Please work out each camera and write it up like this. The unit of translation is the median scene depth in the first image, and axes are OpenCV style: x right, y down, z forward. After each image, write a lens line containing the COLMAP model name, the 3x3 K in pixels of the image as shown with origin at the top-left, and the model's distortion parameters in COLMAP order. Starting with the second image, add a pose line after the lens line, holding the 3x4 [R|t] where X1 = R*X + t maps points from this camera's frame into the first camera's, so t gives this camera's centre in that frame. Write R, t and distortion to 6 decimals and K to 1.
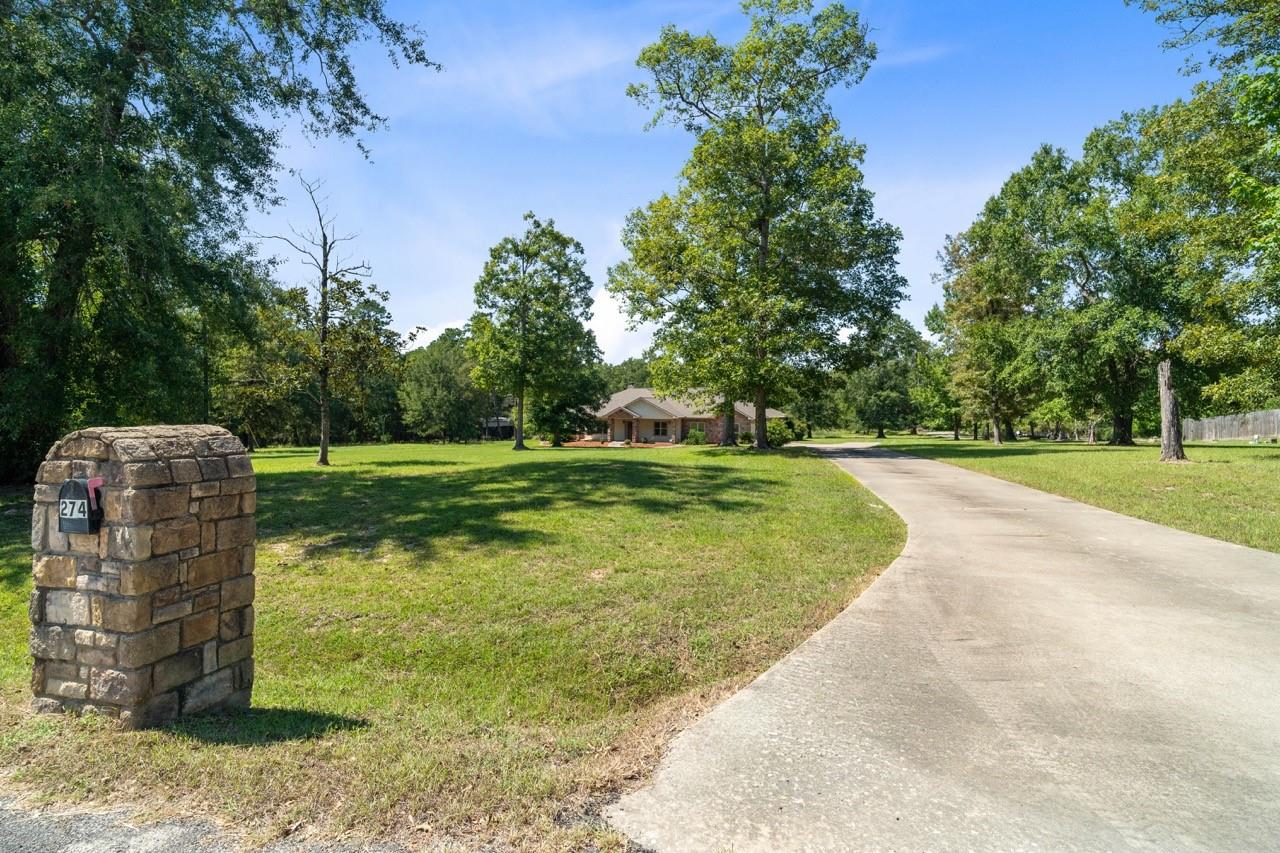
lens RADIAL K [[611.6, 0, 623.5], [0, 611.6, 426.7], [0, 0, 1]] dist [-0.014609, 0.000233]
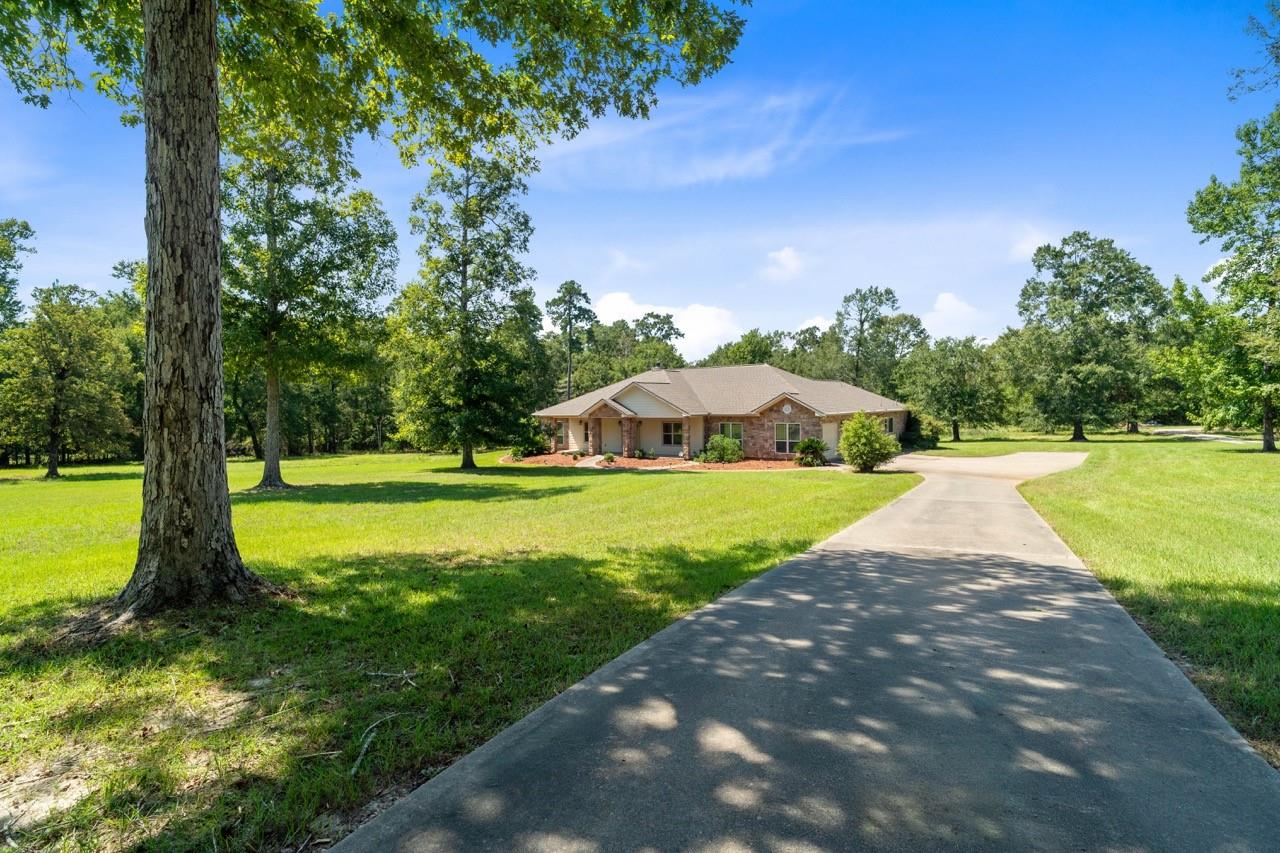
lens RADIAL K [[611.6, 0, 623.5], [0, 611.6, 426.7], [0, 0, 1]] dist [-0.014609, 0.000233]
pose [[0.974315, -0.013532, -0.224780, 0.111410], [0.014560, 0.999890, 0.002917, -0.004499], [0.224716, -0.006115, 0.974405, 0.300508]]
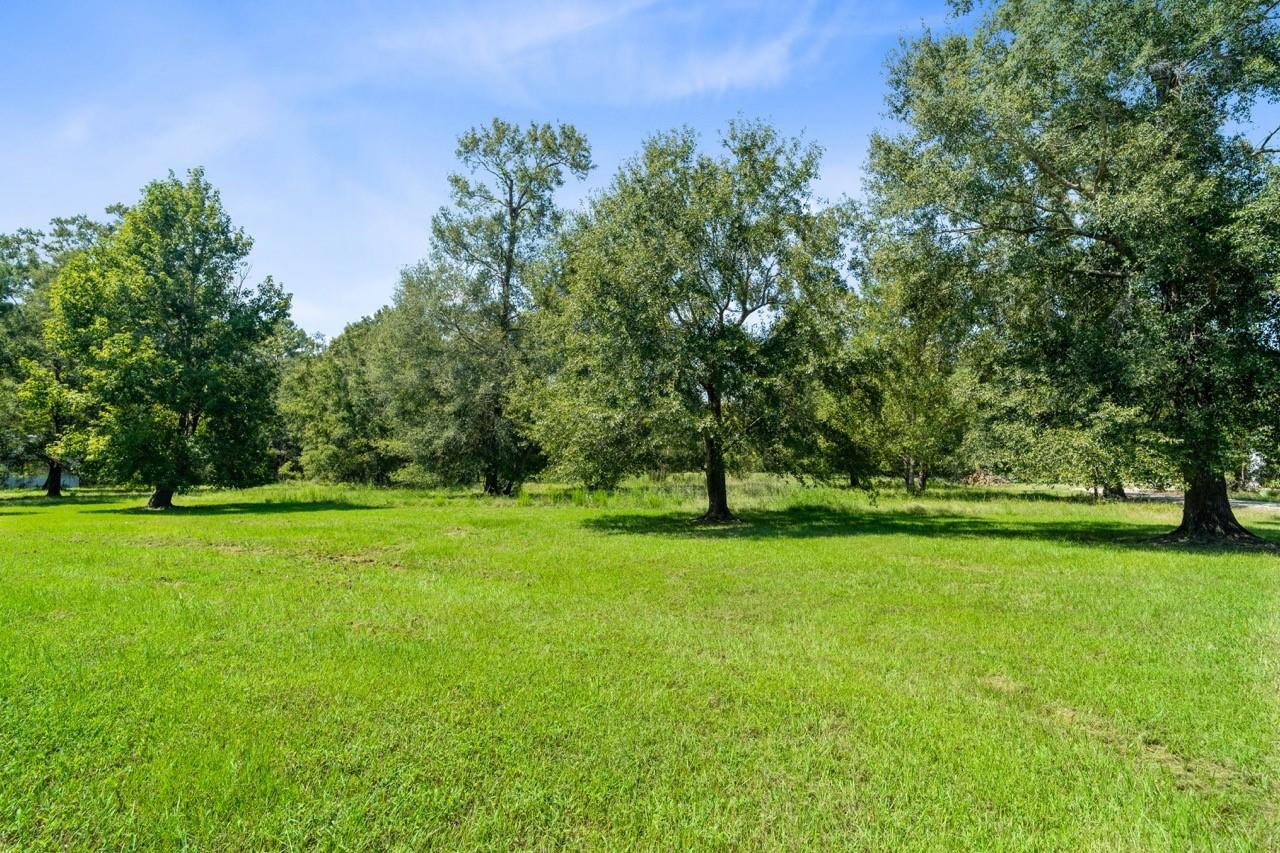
lens RADIAL K [[611.6, 0, 623.5], [0, 611.6, 426.7], [0, 0, 1]] dist [-0.014609, 0.000233]
pose [[0.994460, 0.023278, 0.102501, 0.279238], [-0.015175, 0.996748, -0.079139, 0.006327], [-0.104010, 0.077145, 0.991580, 0.875475]]
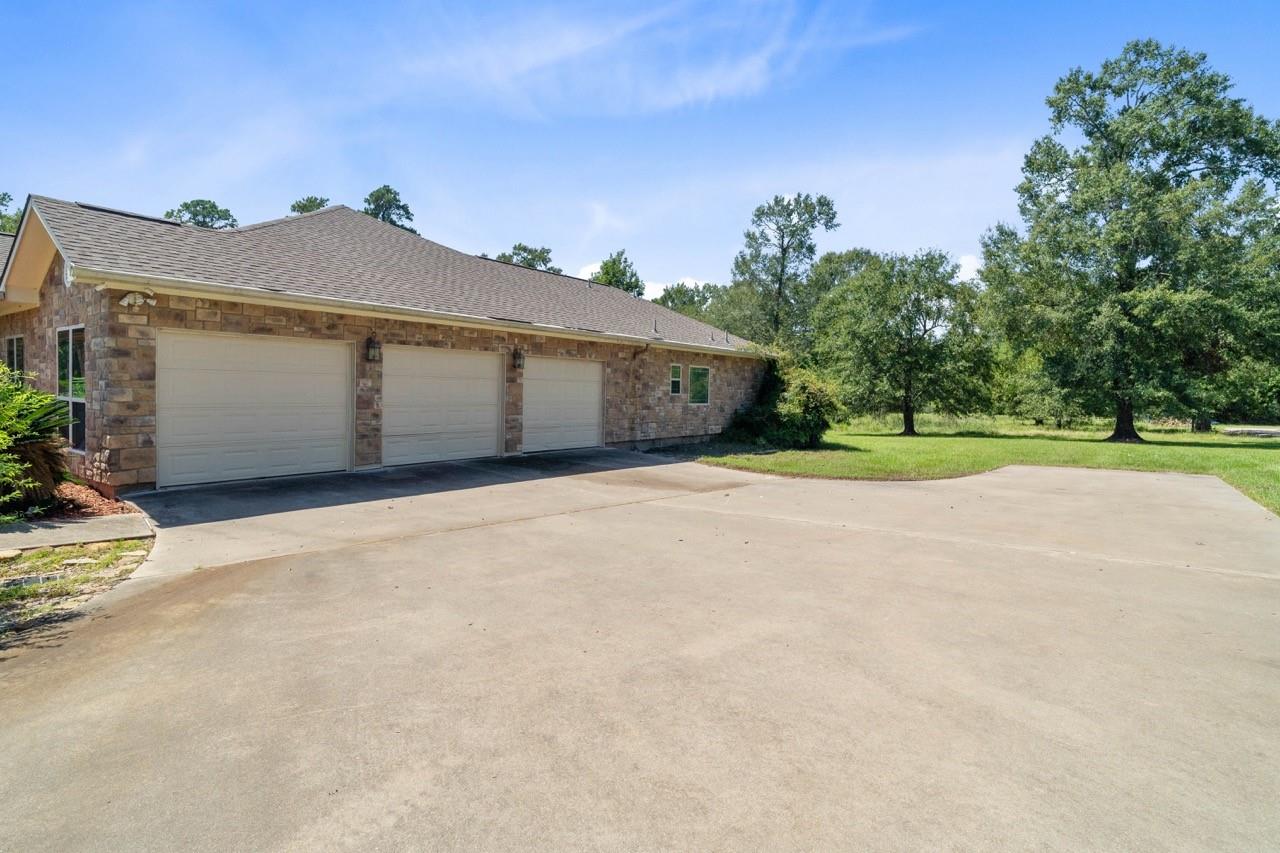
lens RADIAL K [[590.4, 0, 642.1], [0, 590.4, 411.0], [0, 0, 1]] dist [-0.017121, 0.000002]
pose [[0.974976, 0.021895, -0.221228, 0.244503], [-0.022258, 0.999752, 0.000852, 0.008178], [0.221192, 0.004093, 0.975222, 0.654914]]
